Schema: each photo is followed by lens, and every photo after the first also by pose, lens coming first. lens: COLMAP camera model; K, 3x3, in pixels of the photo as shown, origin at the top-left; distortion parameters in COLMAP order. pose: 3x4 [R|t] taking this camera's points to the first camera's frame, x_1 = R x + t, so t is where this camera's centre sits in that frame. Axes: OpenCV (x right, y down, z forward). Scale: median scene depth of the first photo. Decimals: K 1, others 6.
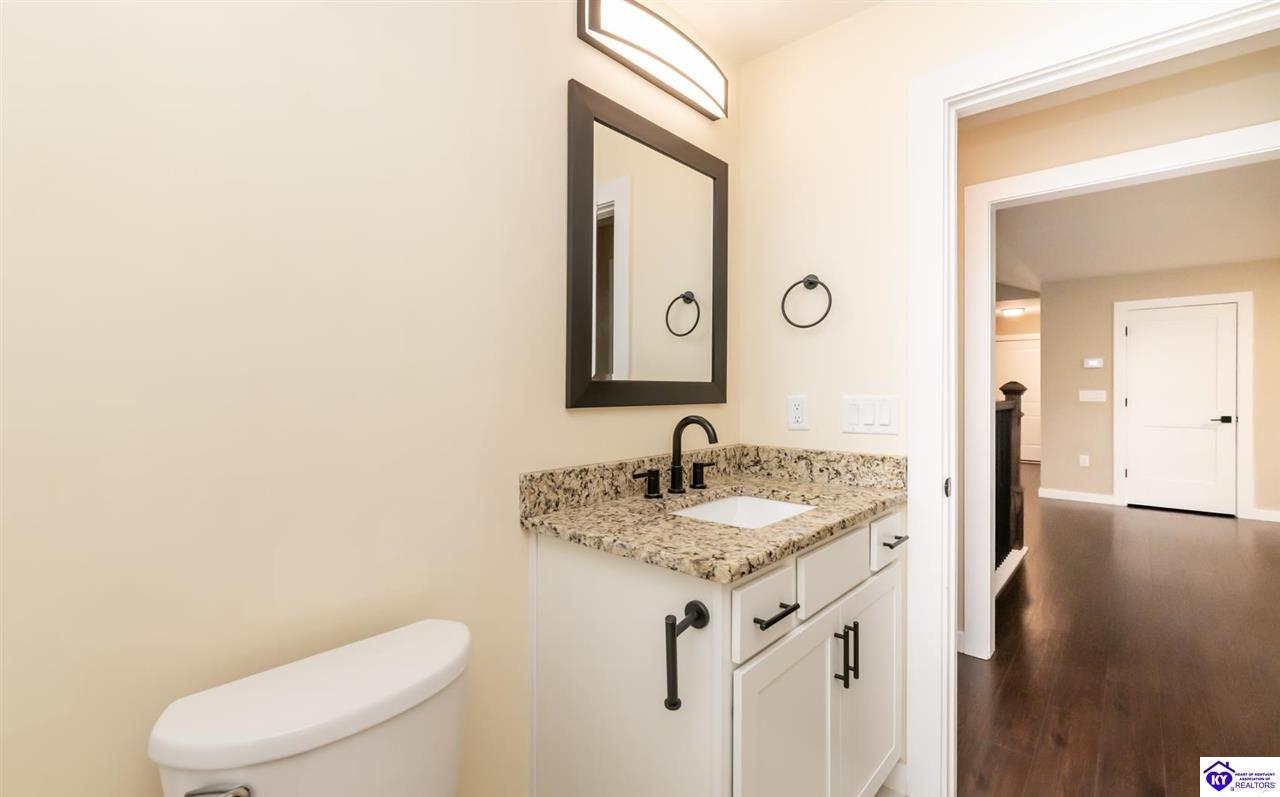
lens RADIAL K [[555.8, 0, 627.8], [0, 555.8, 393.6], [0, 0, 1]] dist [-0.001840, 0.000493]
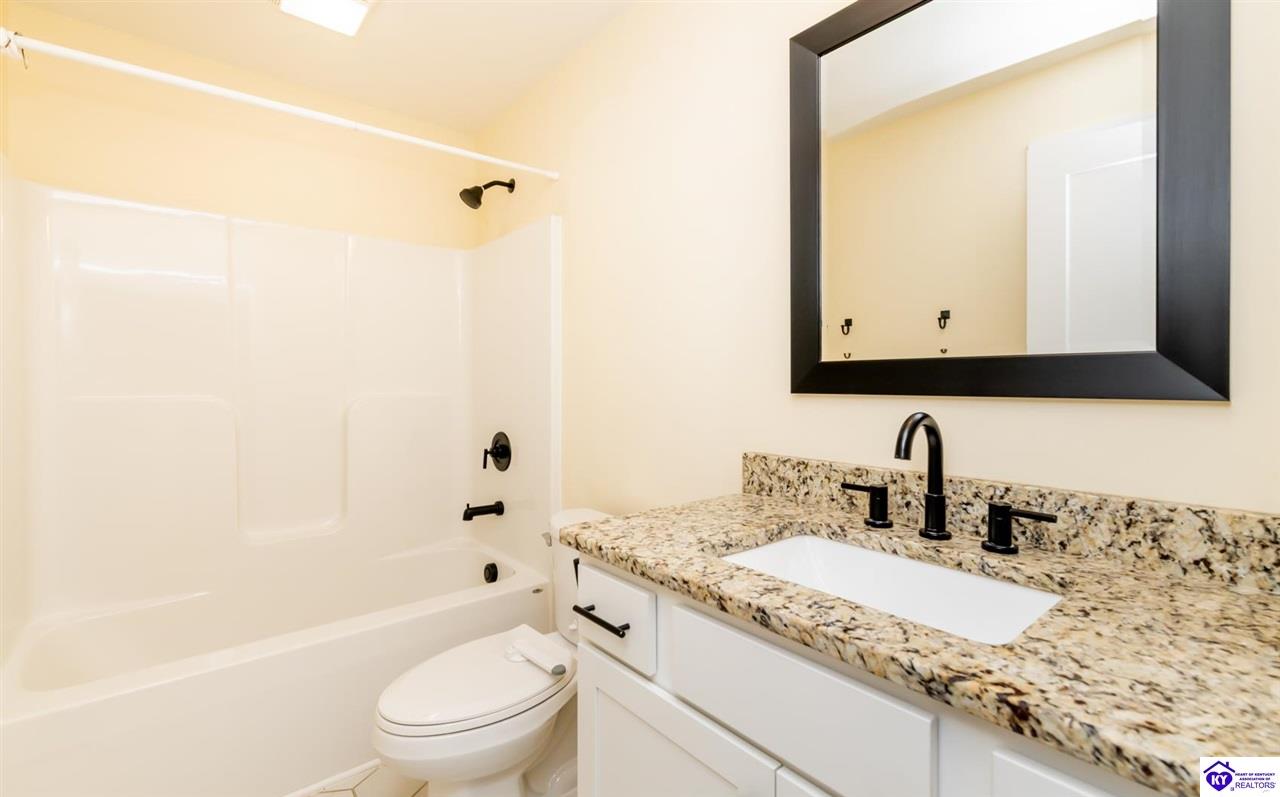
lens RADIAL K [[555.8, 0, 638.7], [0, 555.8, 381.3], [0, 0, 1]] dist [-0.001840, 0.000493]
pose [[-0.134321, -0.000822, -0.990938, 0.857742], [-0.001884, 0.999998, -0.000574, 0.006622], [0.990936, 0.001790, -0.134322, 0.871193]]
